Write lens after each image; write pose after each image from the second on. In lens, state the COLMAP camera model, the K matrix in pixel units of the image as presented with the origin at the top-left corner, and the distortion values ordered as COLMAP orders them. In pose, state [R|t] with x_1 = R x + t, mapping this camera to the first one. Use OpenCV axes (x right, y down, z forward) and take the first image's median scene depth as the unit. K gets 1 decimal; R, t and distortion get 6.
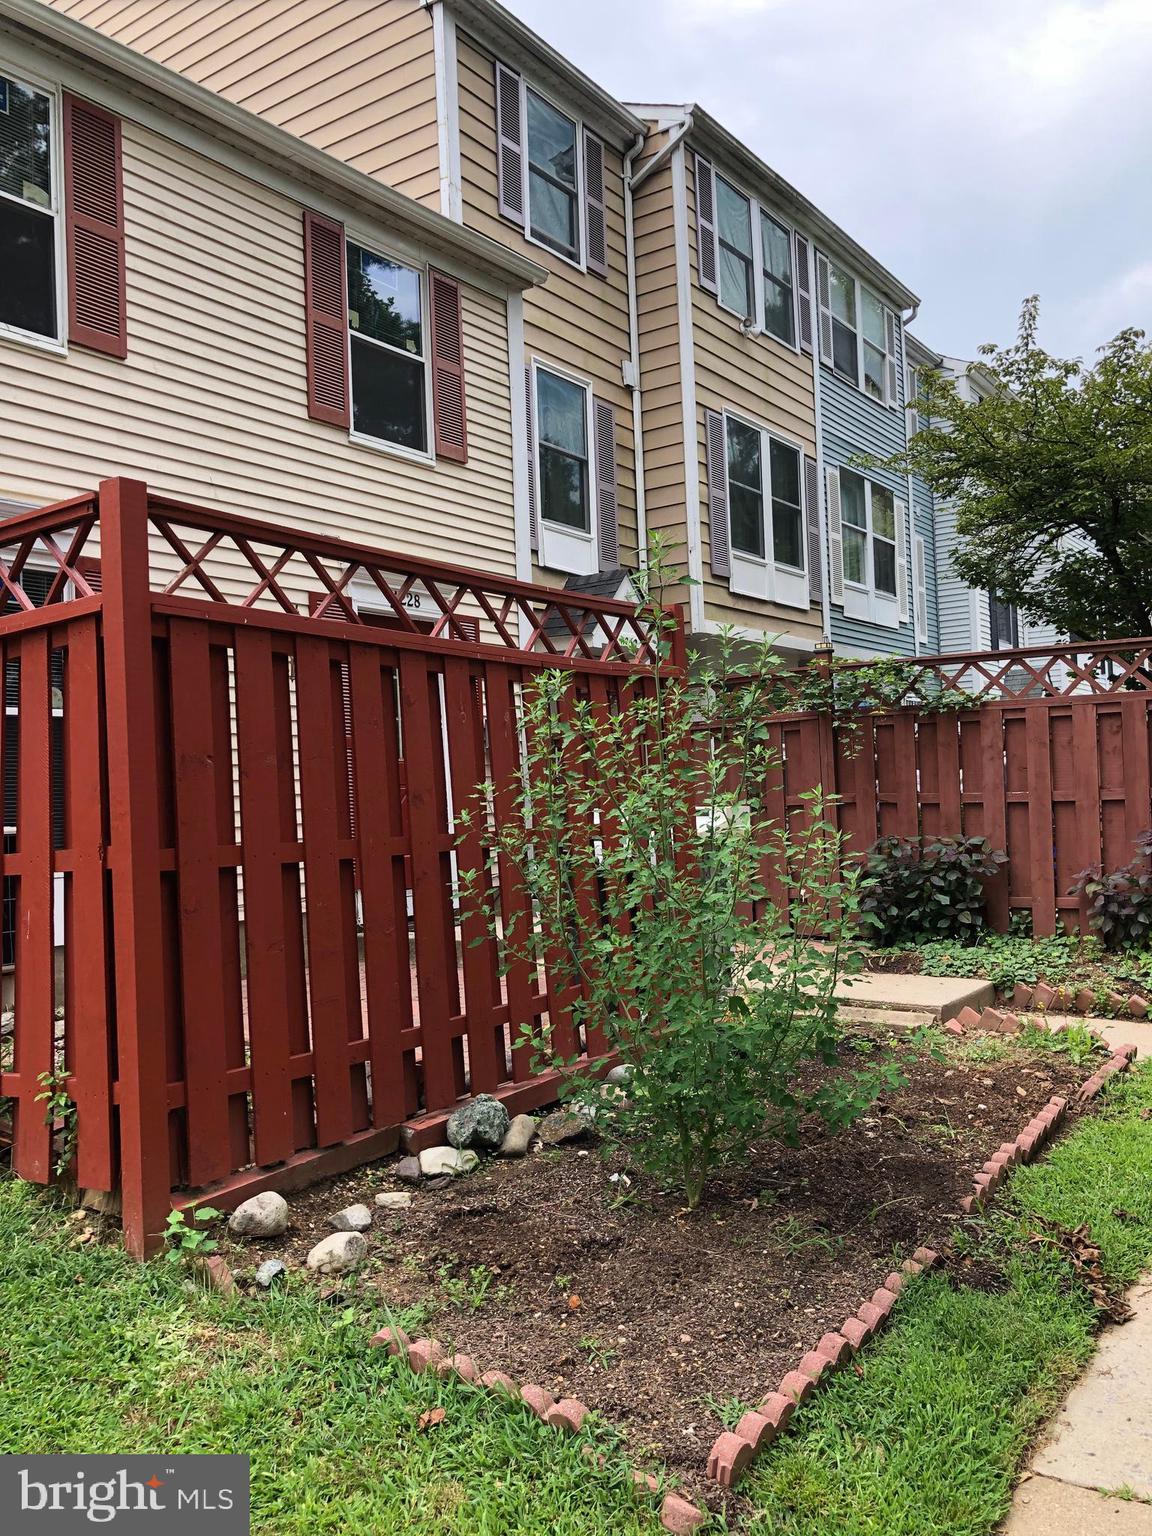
lens RADIAL K [[1258.5, 0, 574.1], [0, 1258.5, 762.7], [0, 0, 1]] dist [0.029713, -0.033633]
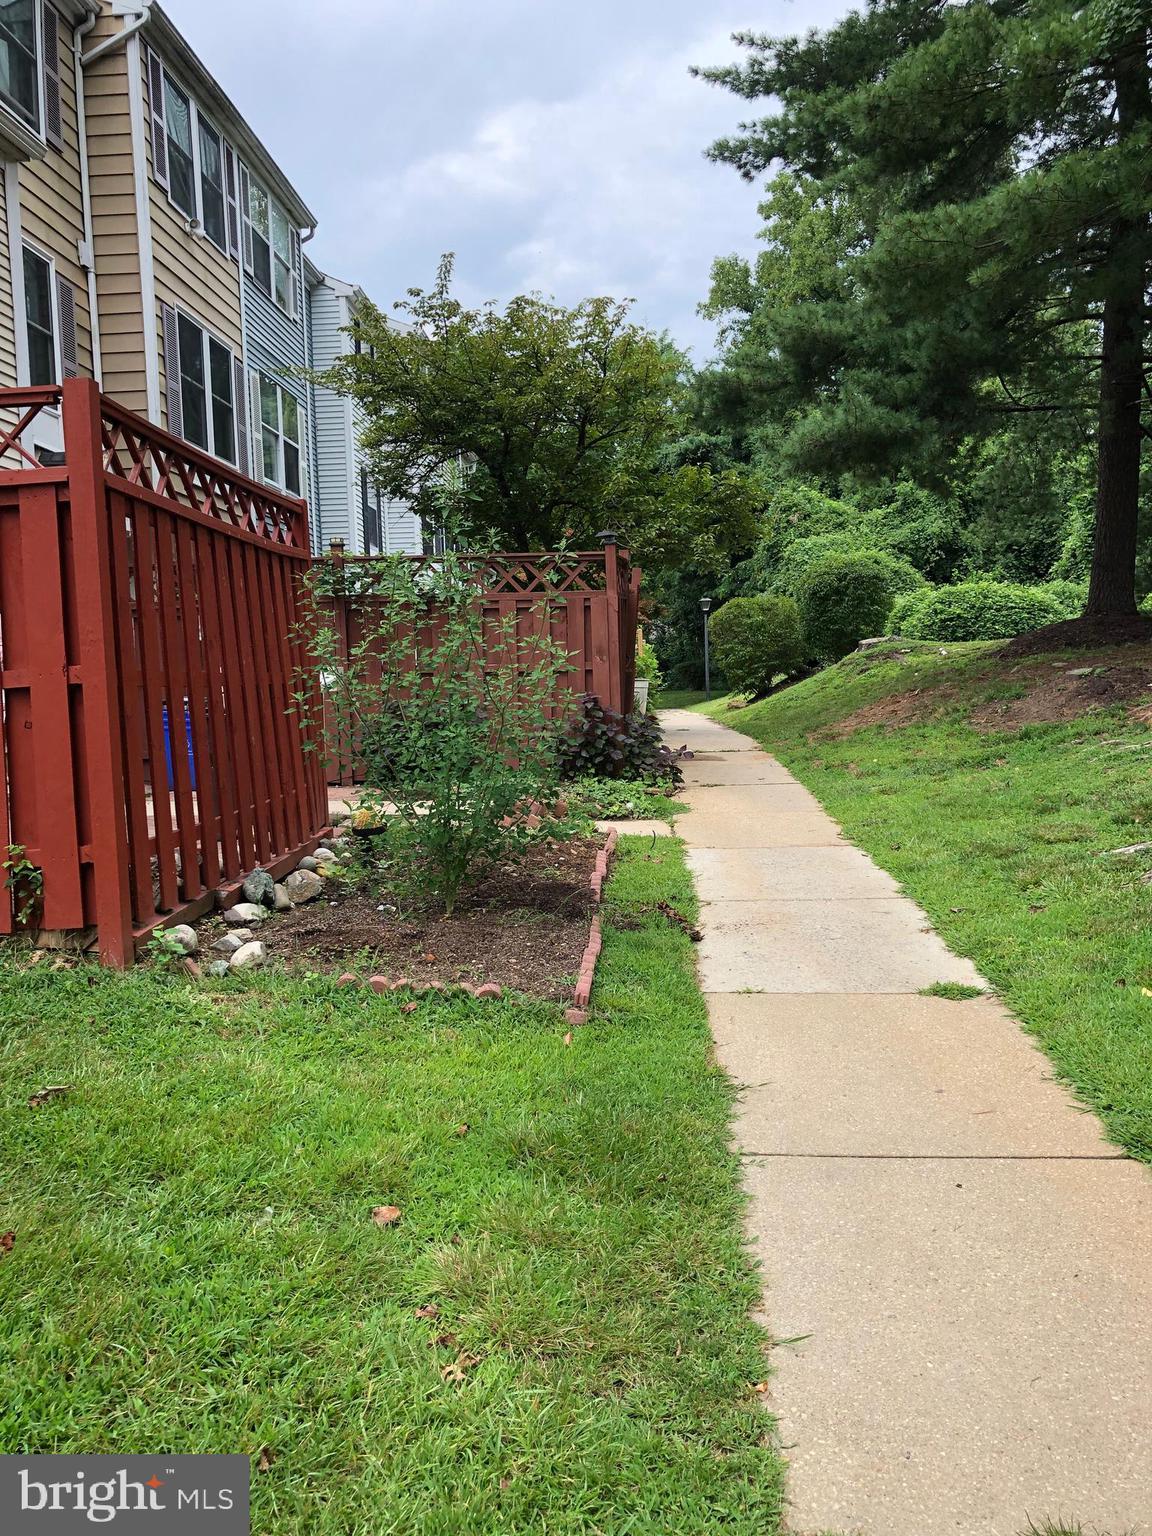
lens RADIAL K [[1258.5, 0, 572.5], [0, 1258.5, 771.2], [0, 0, 1]] dist [0.029713, -0.033633]
pose [[0.852231, -0.029932, 0.522309, -0.165460], [-0.015350, 0.996502, 0.082153, 0.016131], [-0.522941, -0.078031, 0.848790, -0.101232]]
